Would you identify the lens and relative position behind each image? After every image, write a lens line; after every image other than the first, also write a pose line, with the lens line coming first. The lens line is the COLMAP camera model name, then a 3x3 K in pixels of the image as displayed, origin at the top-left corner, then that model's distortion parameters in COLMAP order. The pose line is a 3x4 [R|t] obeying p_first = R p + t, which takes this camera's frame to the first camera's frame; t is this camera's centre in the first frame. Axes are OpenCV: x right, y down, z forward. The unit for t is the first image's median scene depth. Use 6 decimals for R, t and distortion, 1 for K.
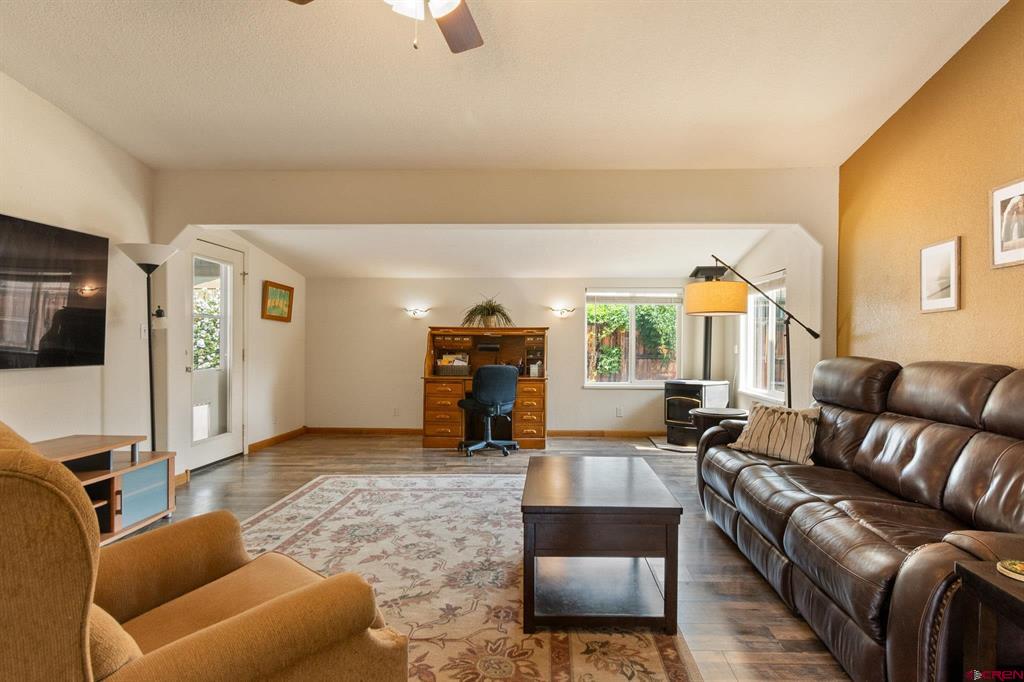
lens RADIAL K [[537.0, 0, 513.5], [0, 537.0, 343.8], [0, 0, 1]] dist [-0.002159, 0.000804]
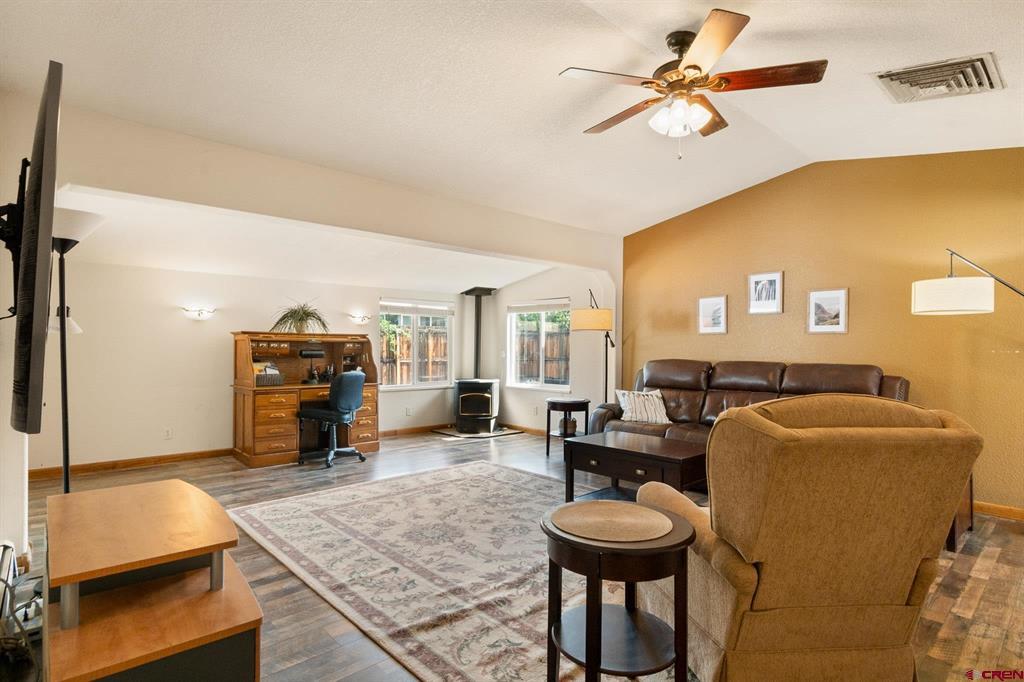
lens RADIAL K [[537.0, 0, 495.0], [0, 537.0, 339.5], [0, 0, 1]] dist [-0.002159, 0.000804]
pose [[0.726359, 0.009177, 0.687254, -0.711066], [-0.000637, 0.999919, -0.012679, -0.011289], [-0.687315, 0.008772, 0.726306, 0.119255]]
